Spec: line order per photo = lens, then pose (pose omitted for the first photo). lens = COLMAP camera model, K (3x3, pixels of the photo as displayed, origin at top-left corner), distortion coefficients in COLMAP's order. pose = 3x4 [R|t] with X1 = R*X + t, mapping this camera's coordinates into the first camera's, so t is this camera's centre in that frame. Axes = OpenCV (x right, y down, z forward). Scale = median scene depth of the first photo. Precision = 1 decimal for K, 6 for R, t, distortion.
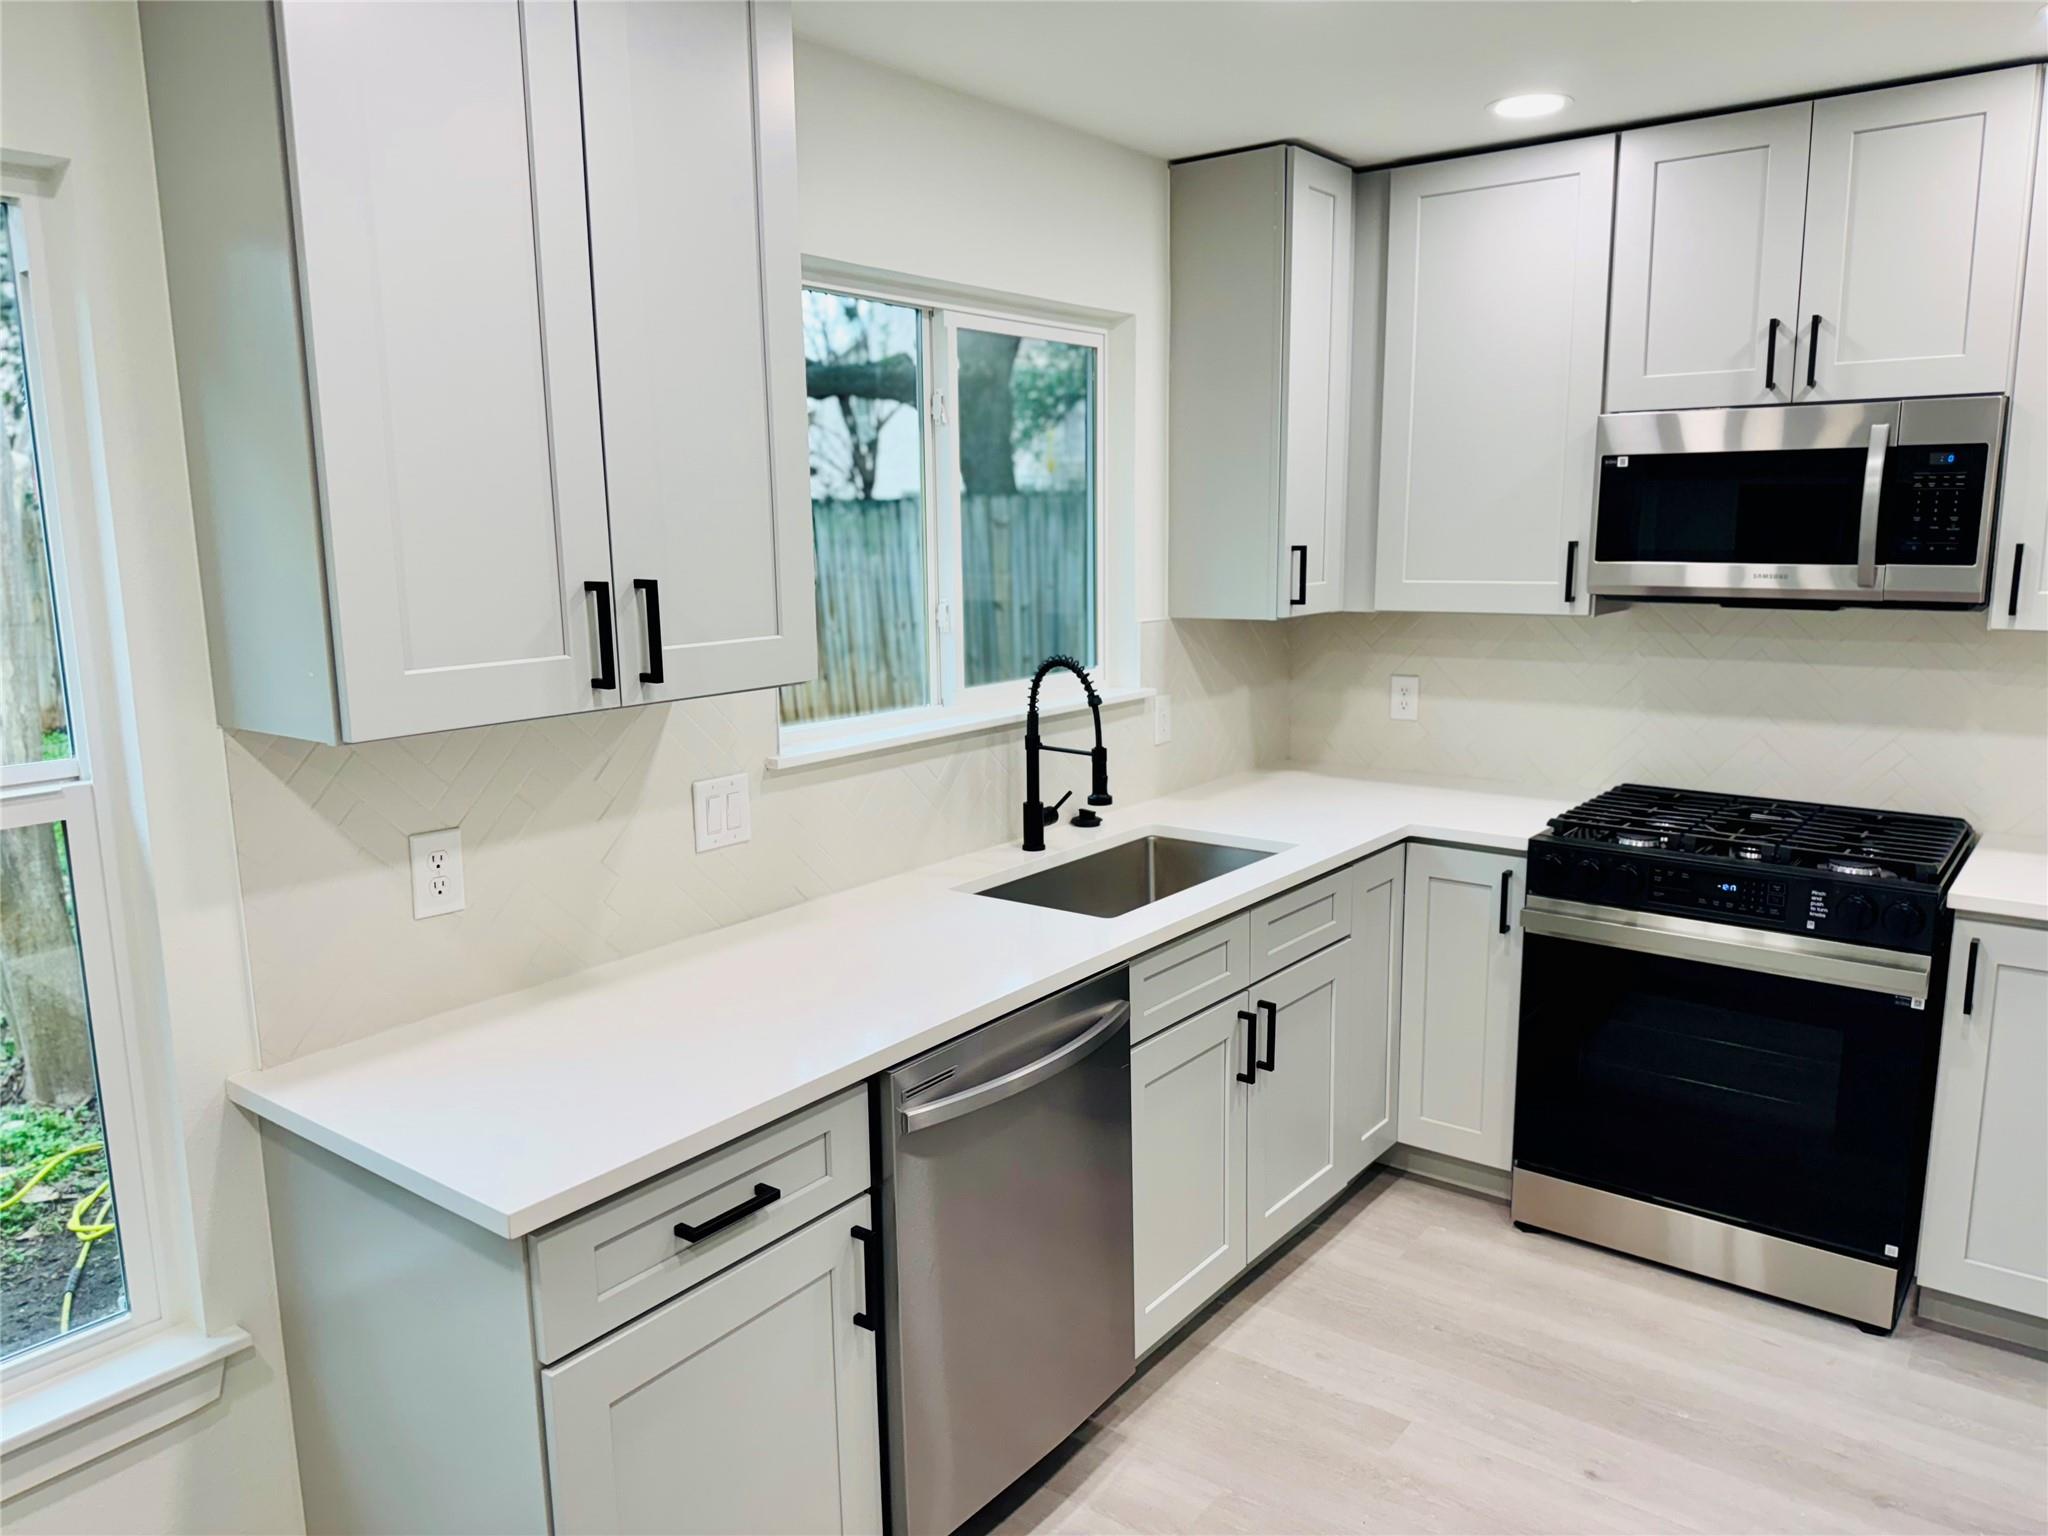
lens RADIAL K [[1454.0, 0, 1018.6], [0, 1454.0, 783.3], [0, 0, 1]] dist [0.057620, -0.064919]
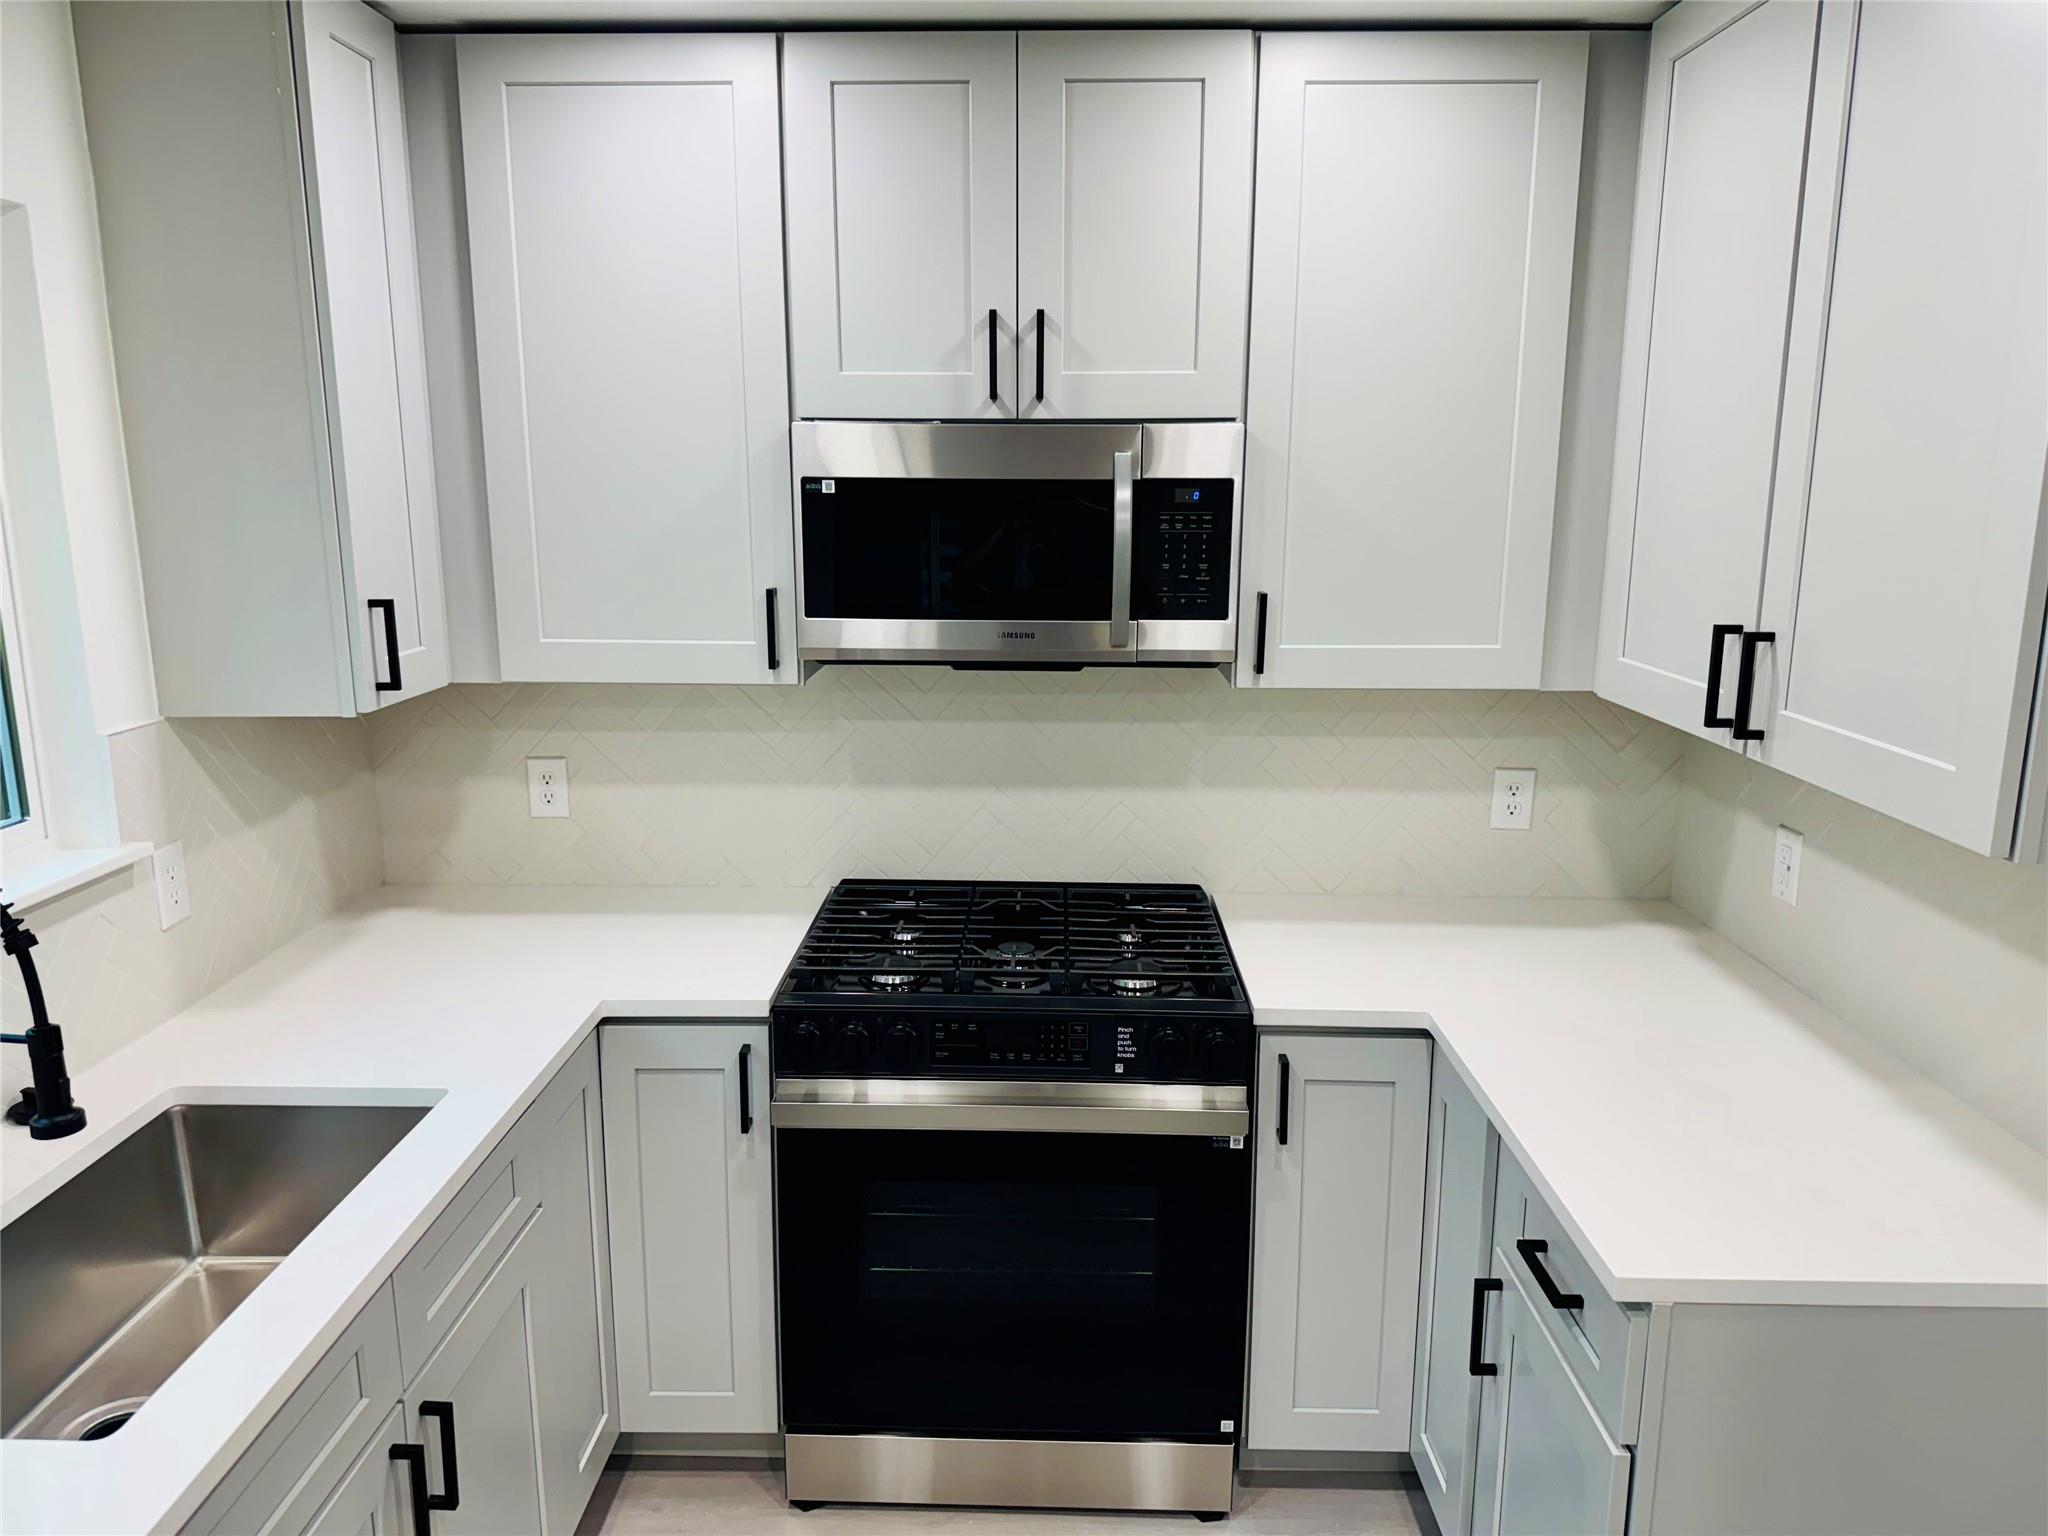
lens RADIAL K [[1454.0, 0, 1018.6], [0, 1454.0, 783.3], [0, 0, 1]] dist [0.057620, -0.064919]
pose [[0.807891, -0.108360, 0.579285, 0.037675], [0.095473, 0.994031, 0.052793, -0.095892], [-0.581548, 0.012655, 0.813414, 0.328698]]
